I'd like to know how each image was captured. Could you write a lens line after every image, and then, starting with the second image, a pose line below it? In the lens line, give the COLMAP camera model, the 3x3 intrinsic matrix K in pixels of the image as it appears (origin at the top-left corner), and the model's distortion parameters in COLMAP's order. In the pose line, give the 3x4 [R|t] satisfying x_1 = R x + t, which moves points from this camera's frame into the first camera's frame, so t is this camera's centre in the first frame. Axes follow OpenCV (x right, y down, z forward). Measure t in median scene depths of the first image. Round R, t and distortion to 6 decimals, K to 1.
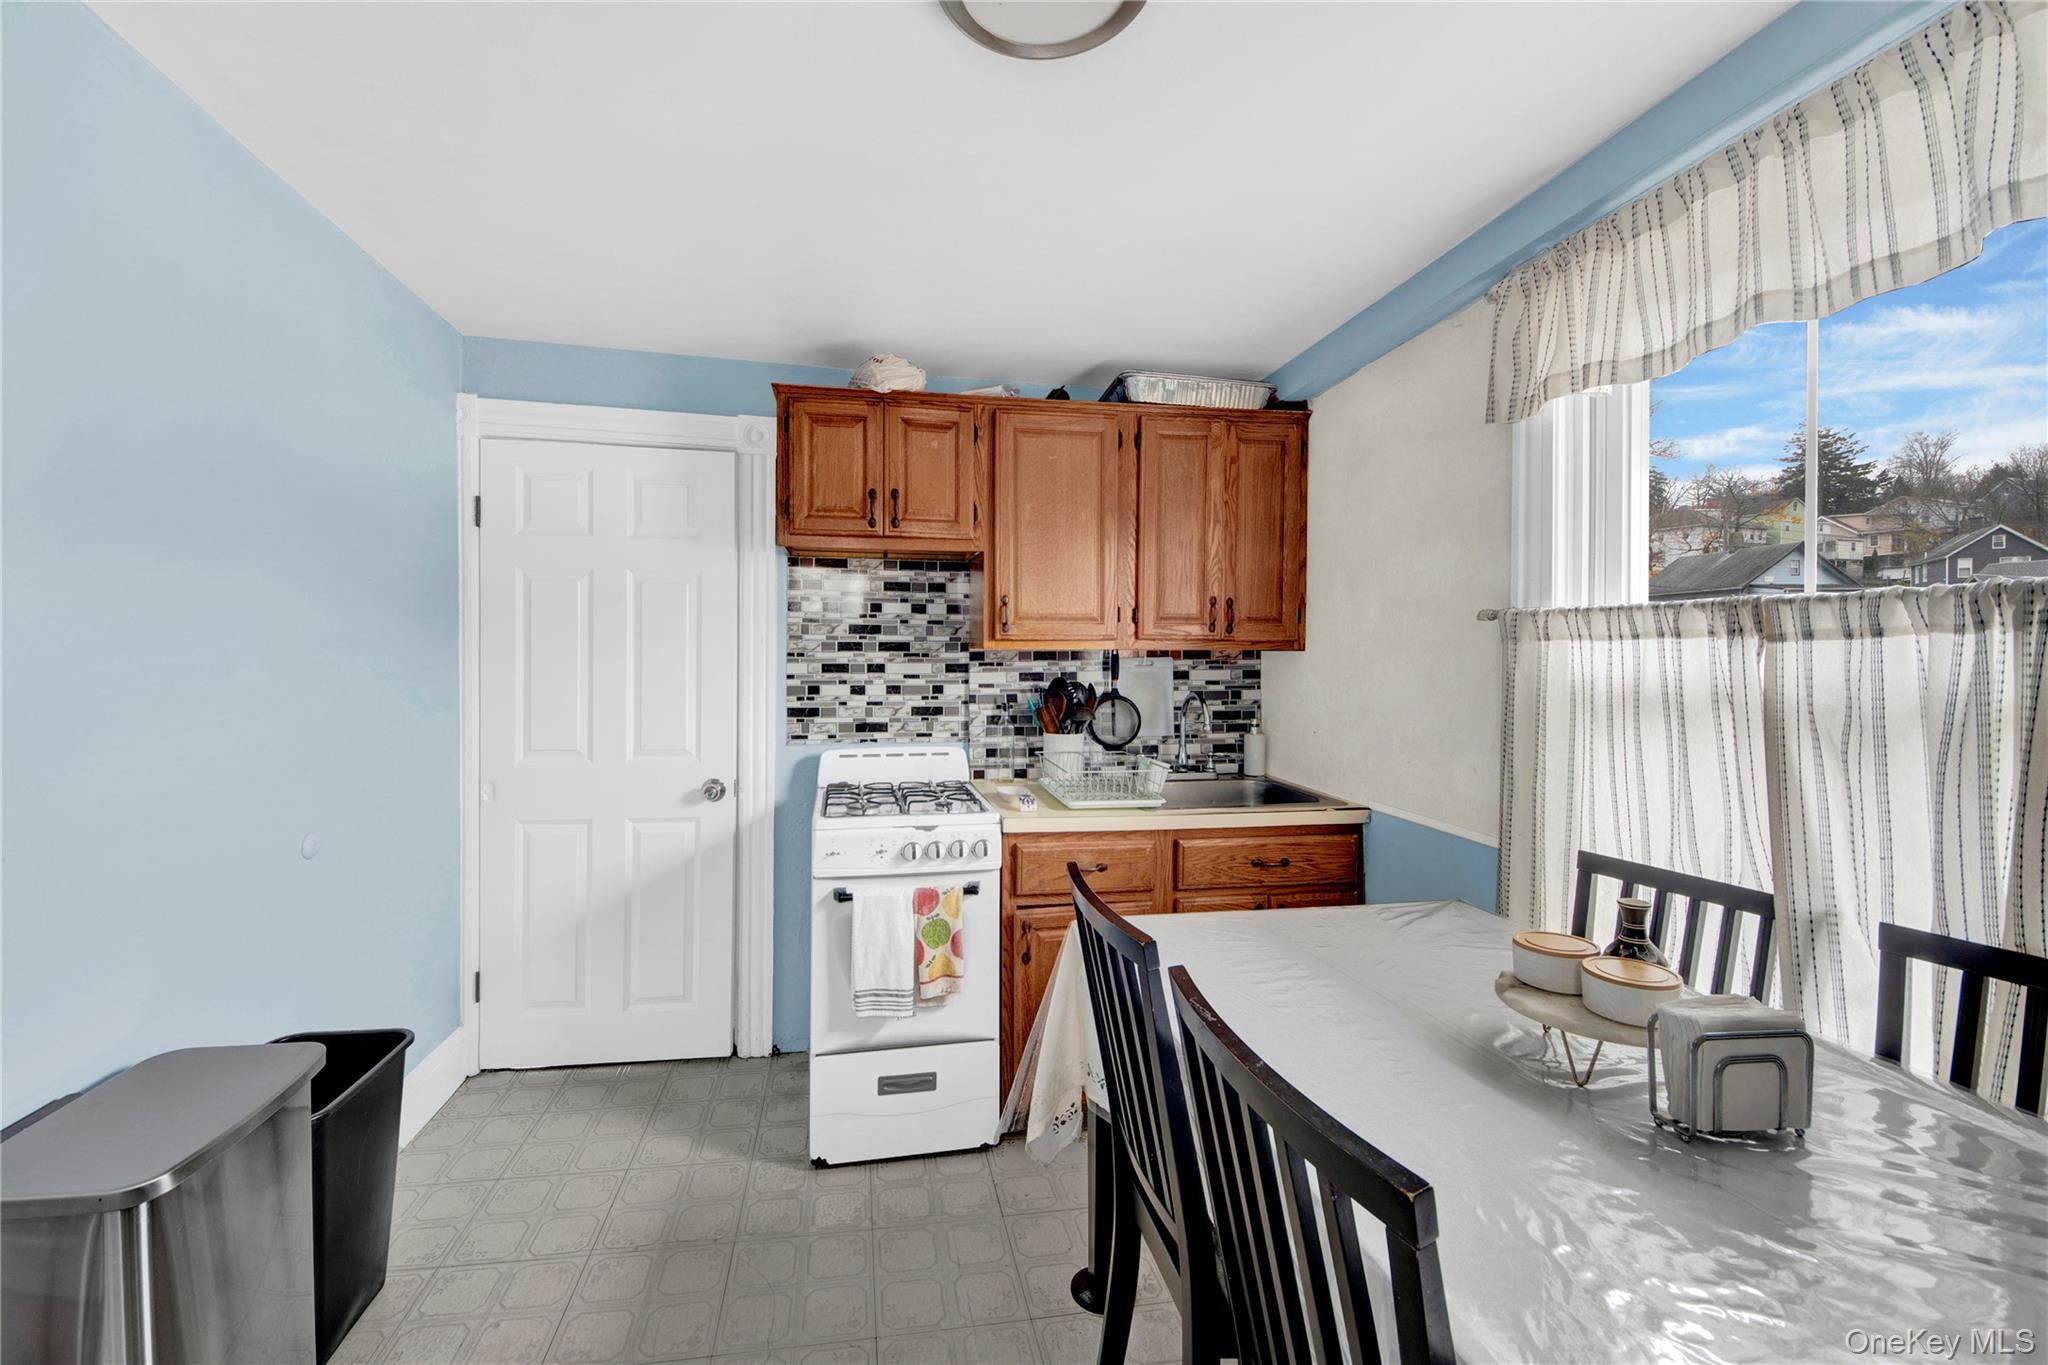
lens RADIAL K [[760.0, 0, 1021.7], [0, 760.0, 664.2], [0, 0, 1]] dist [0.000869, -0.000078]
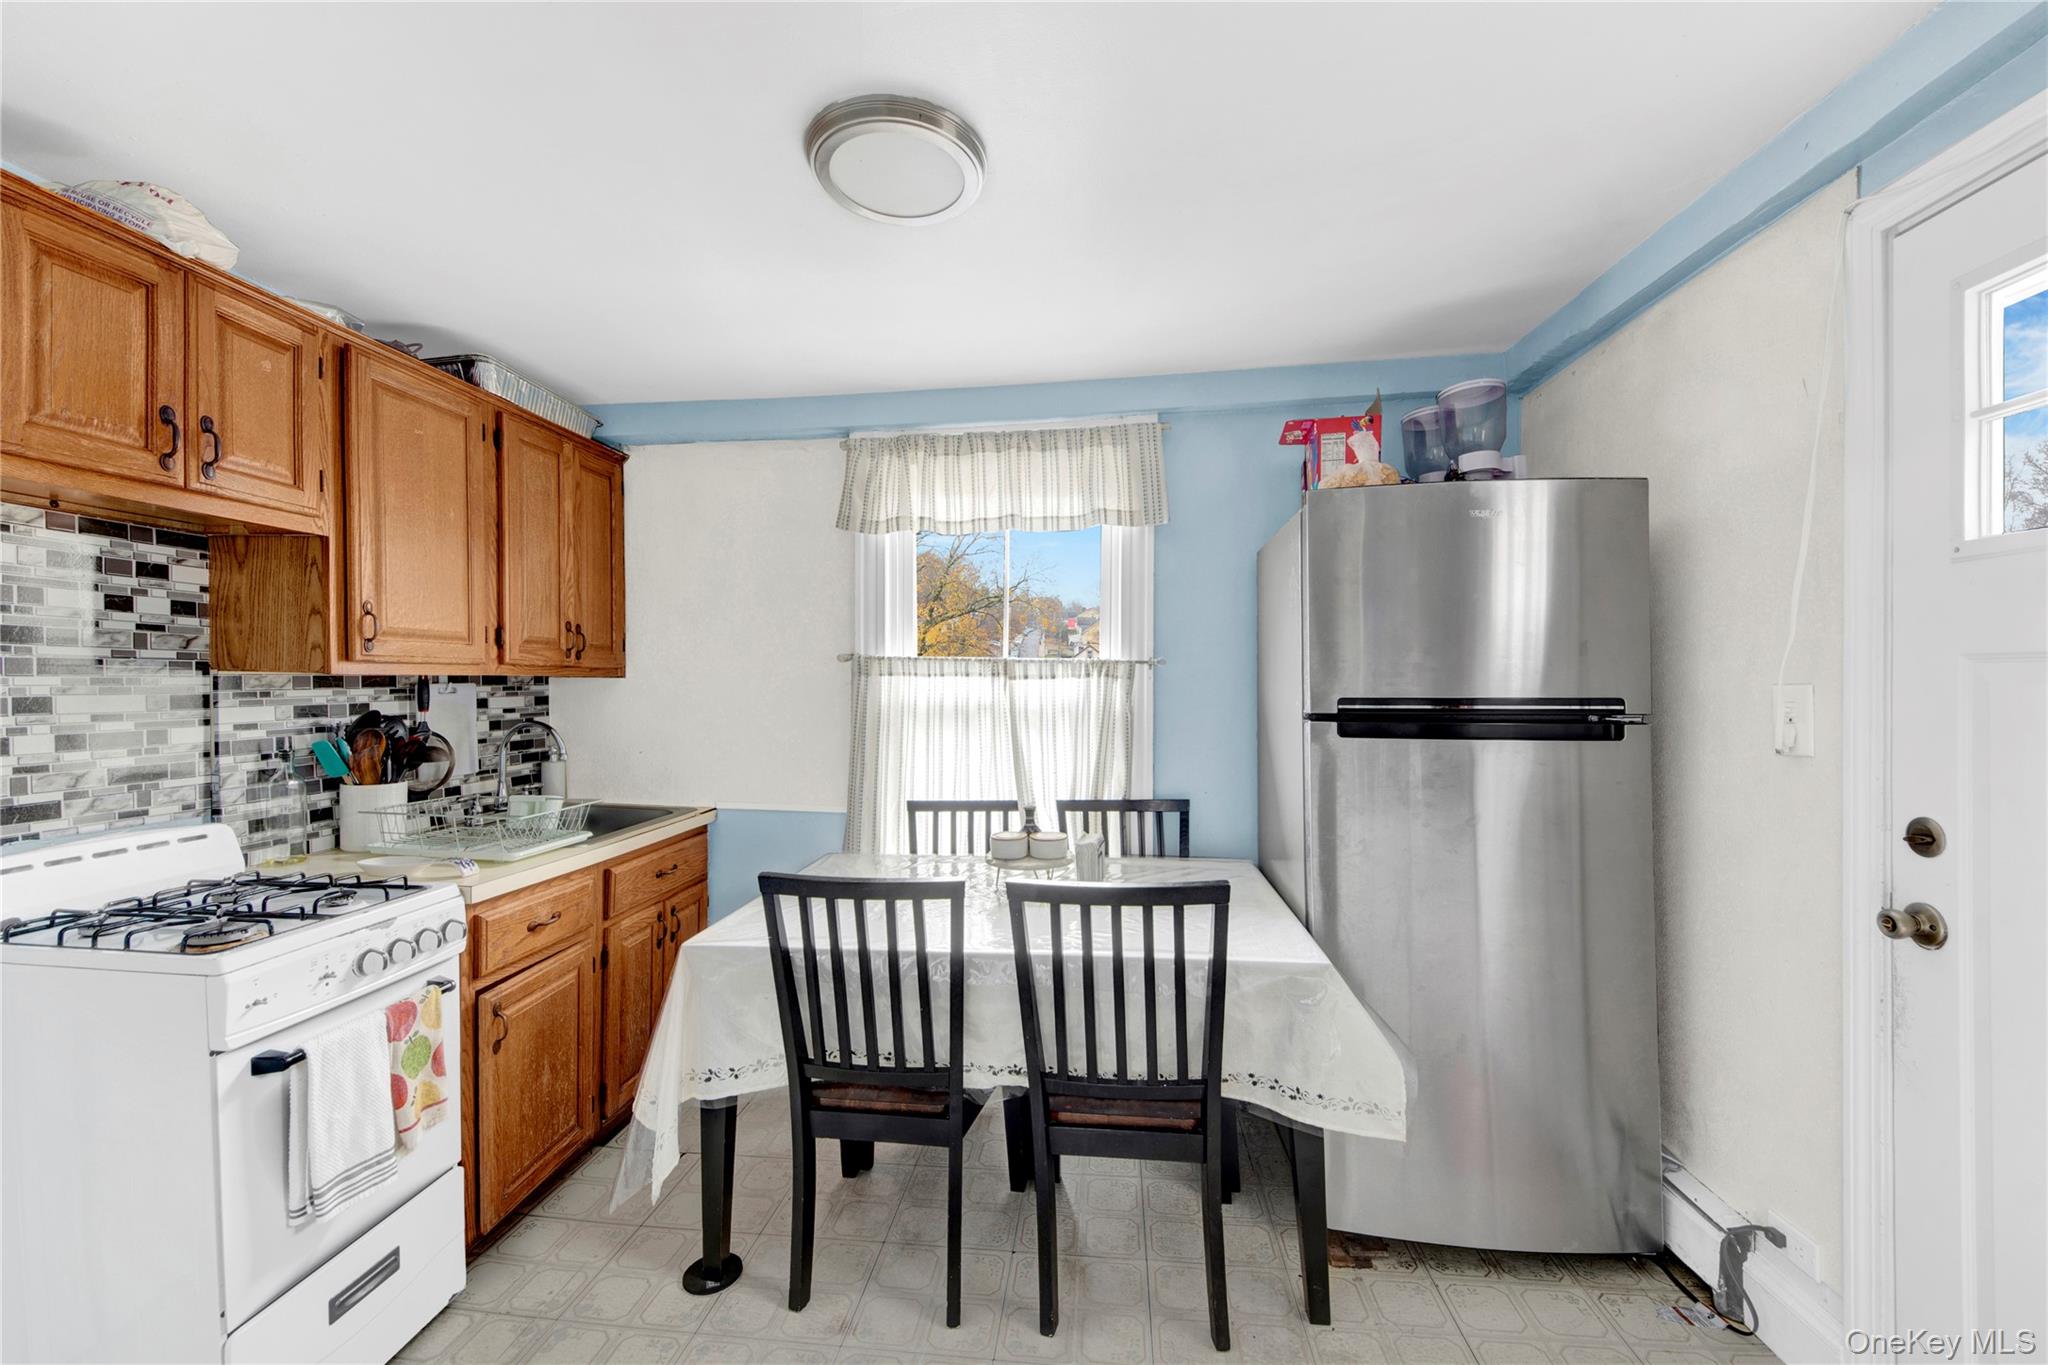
lens RADIAL K [[722.6, 0, 1024.0], [0, 722.6, 682.5], [0, 0, 1]] dist [-0.000168, -0.006588]
pose [[0.319353, 0.000377, 0.947636, -0.434169], [0.001327, 0.999999, -0.000845, -0.009411], [-0.947635, 0.001527, 0.319352, 0.152373]]
